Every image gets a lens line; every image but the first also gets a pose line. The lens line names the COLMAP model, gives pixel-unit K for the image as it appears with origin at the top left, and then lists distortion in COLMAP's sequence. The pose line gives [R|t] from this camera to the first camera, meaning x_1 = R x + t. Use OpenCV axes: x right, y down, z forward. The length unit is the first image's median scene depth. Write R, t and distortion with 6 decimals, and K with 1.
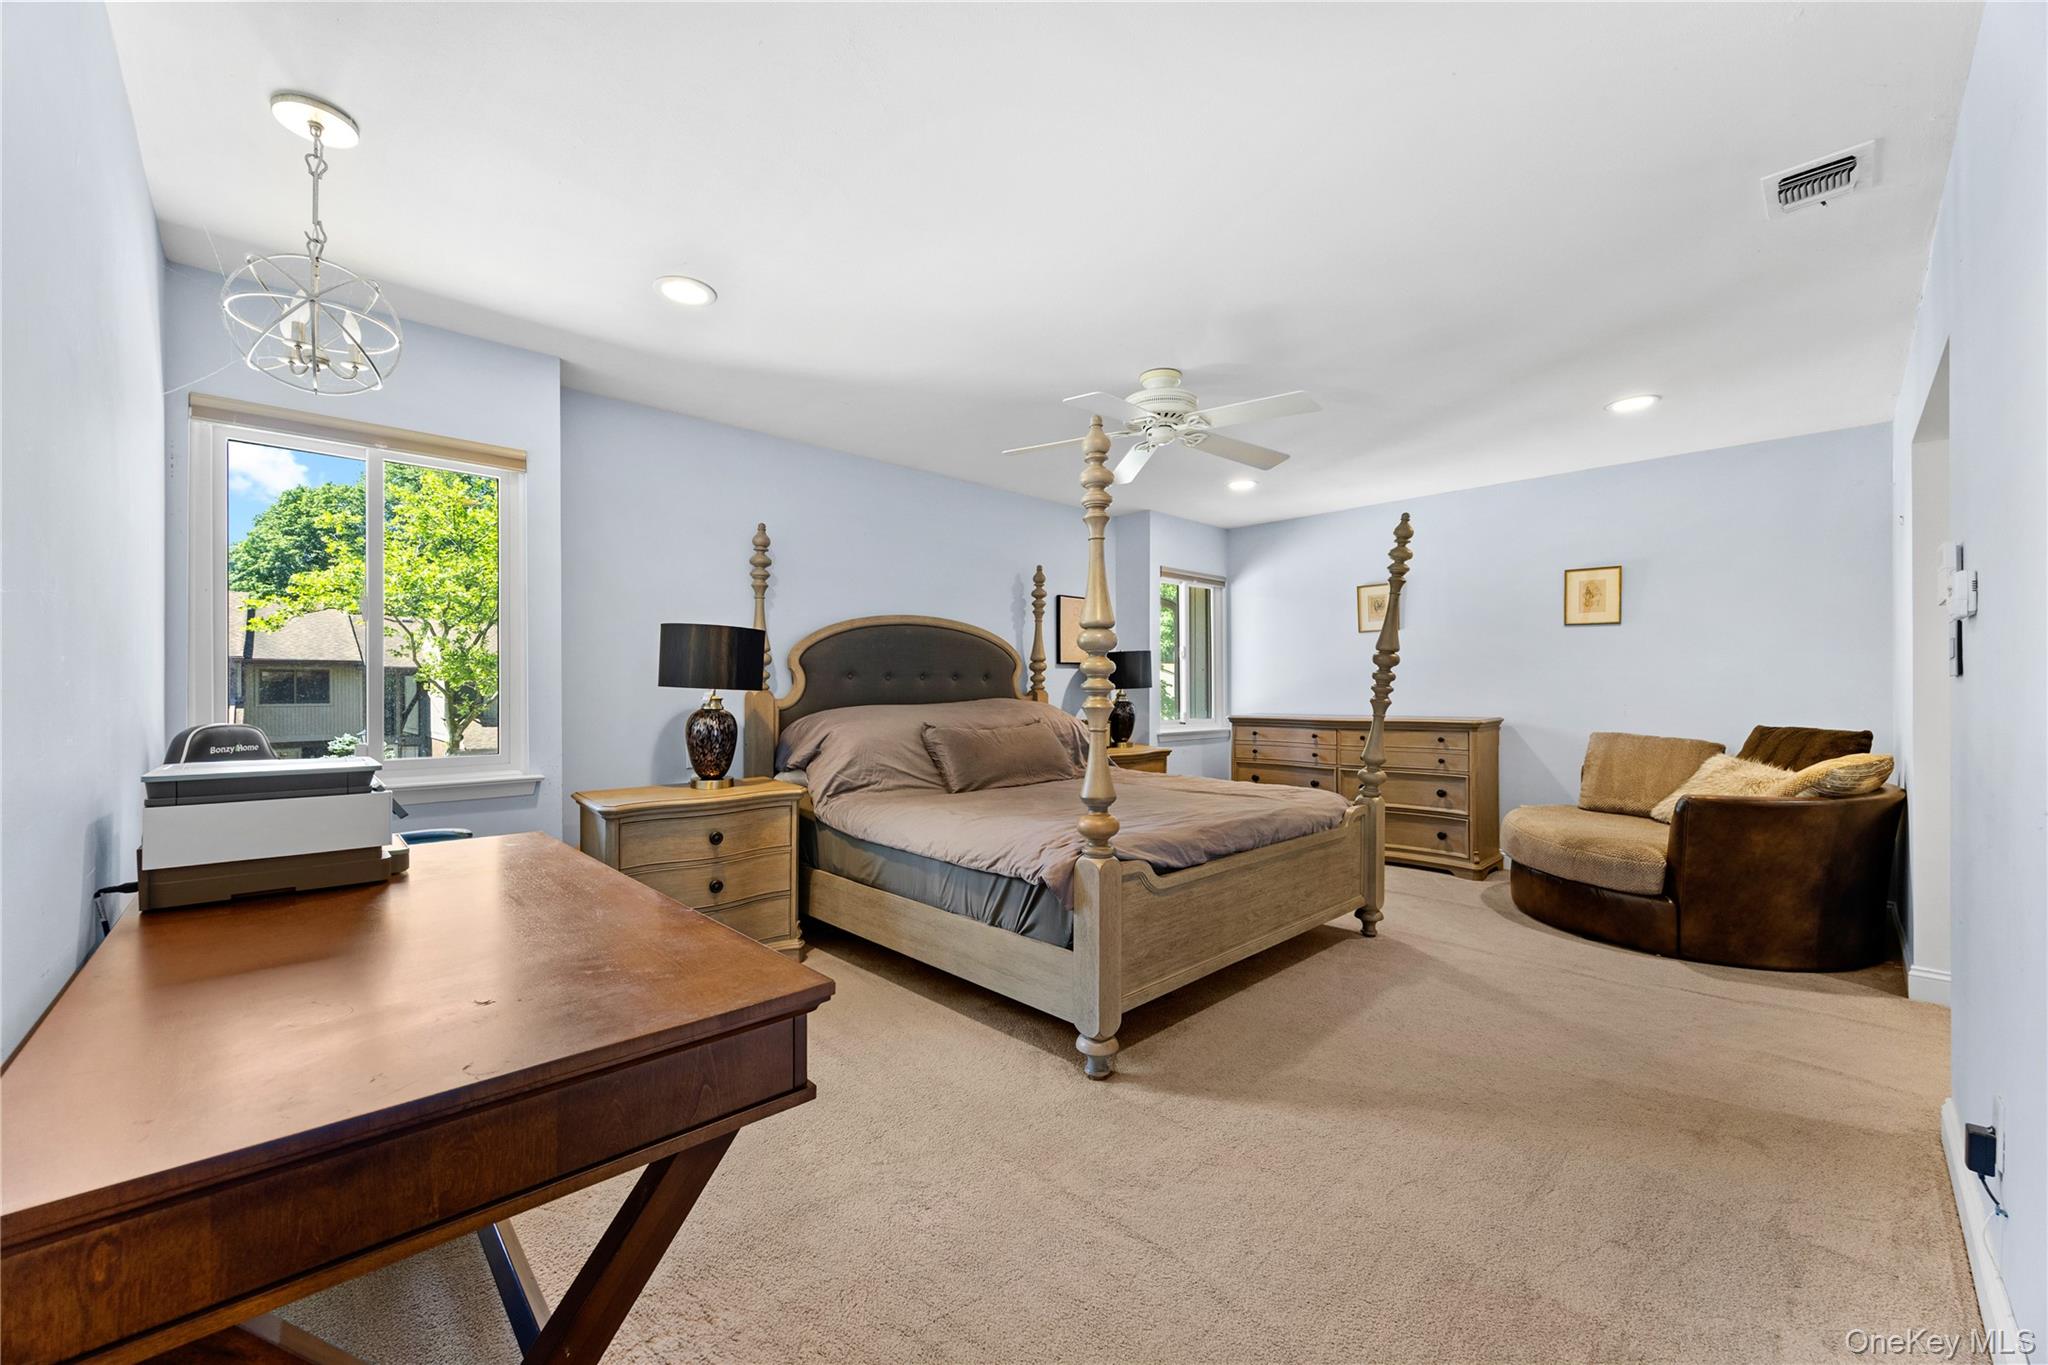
lens RADIAL K [[783.7, 0, 1011.9], [0, 783.7, 695.2], [0, 0, 1]] dist [-0.003762, -0.000399]
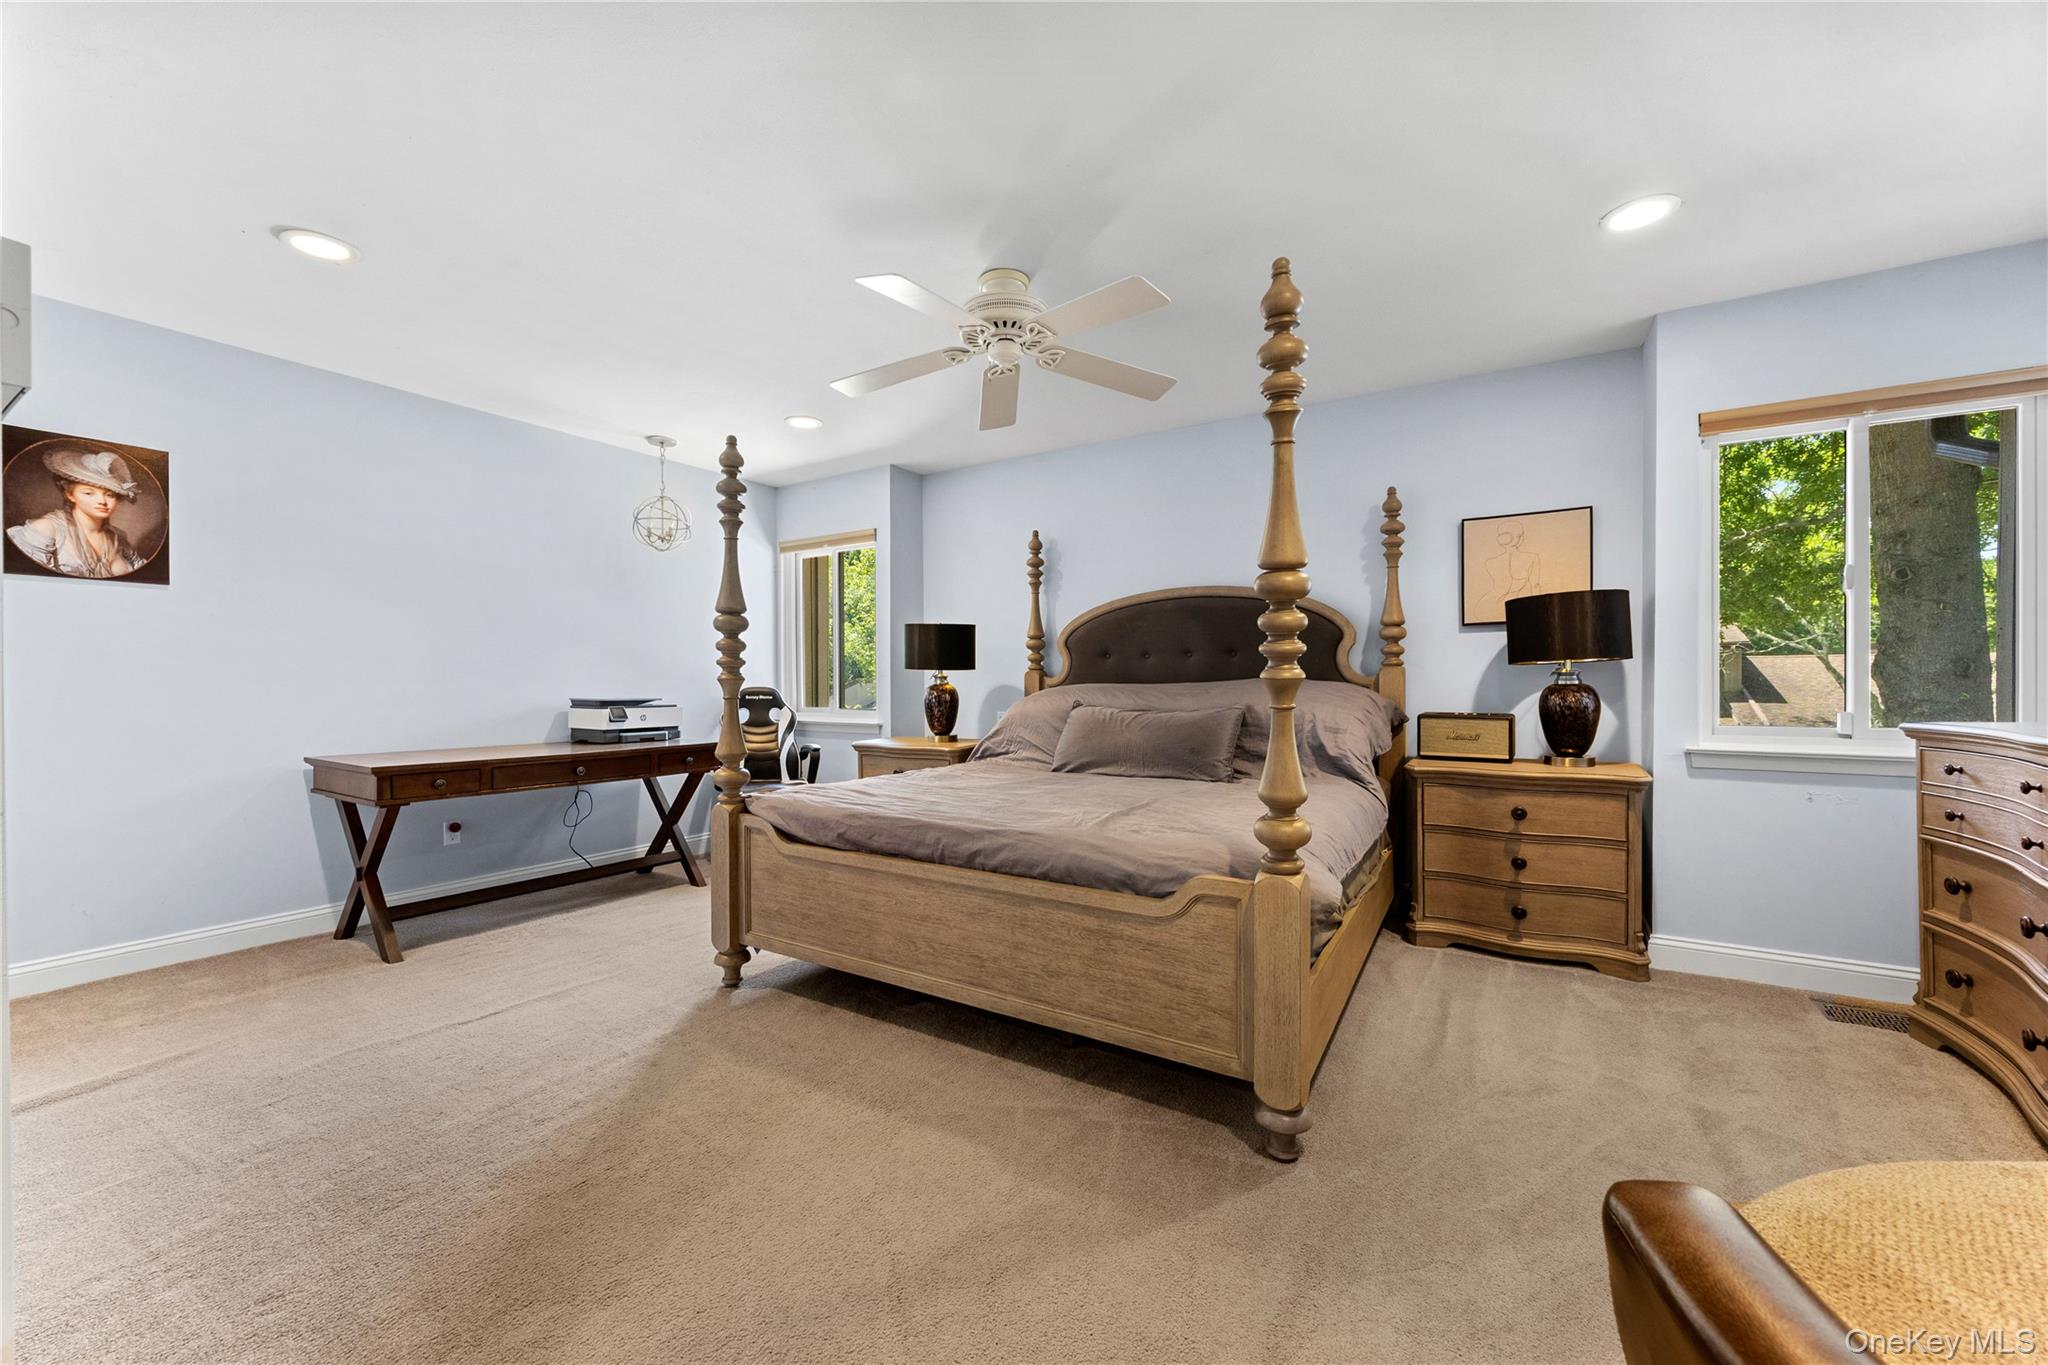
lens RADIAL K [[783.7, 0, 1007.8], [0, 783.7, 676.8], [0, 0, 1]] dist [-0.003762, -0.000399]
pose [[0.247158, -0.001774, -0.968973, 0.962790], [-0.002549, 0.999994, -0.002480, 0.008118], [0.968972, 0.003082, 0.247152, 0.770540]]
